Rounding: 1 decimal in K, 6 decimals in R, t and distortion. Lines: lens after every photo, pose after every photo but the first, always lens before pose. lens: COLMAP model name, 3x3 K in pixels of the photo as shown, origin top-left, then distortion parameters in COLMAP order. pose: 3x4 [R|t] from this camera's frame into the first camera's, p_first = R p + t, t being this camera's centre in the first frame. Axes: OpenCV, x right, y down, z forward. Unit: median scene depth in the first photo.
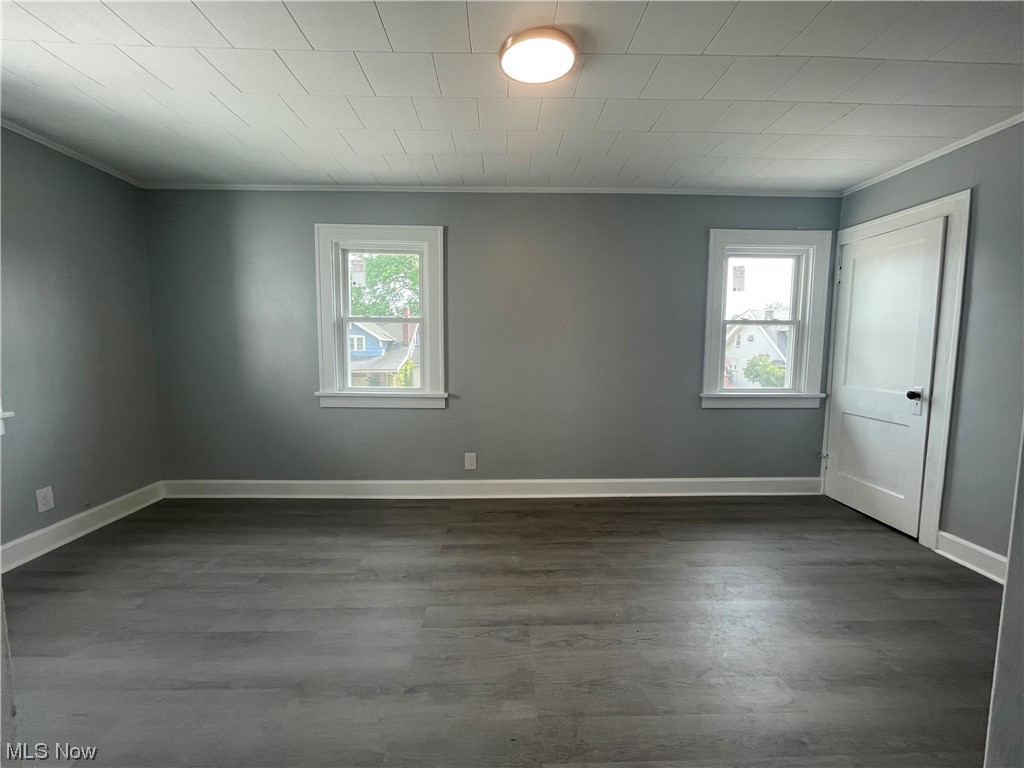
lens RADIAL K [[420.4, 0, 512.0], [0, 420.4, 384.0], [0, 0, 1]] dist [-0.000279, -0.000712]
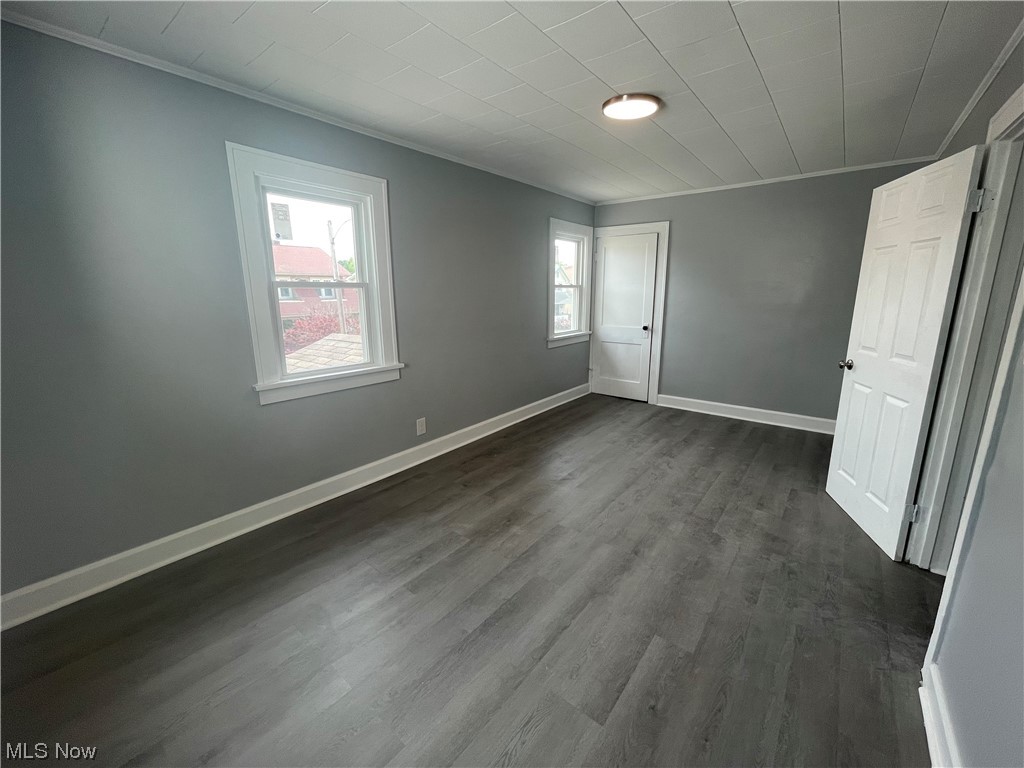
lens RADIAL K [[420.4, 0, 512.0], [0, 420.4, 384.0], [0, 0, 1]] dist [-0.000279, -0.000712]
pose [[0.637764, -0.177471, 0.749508, -0.768217], [0.079791, 0.983080, 0.164882, -0.073771], [-0.766088, -0.045352, 0.641133, 0.199247]]
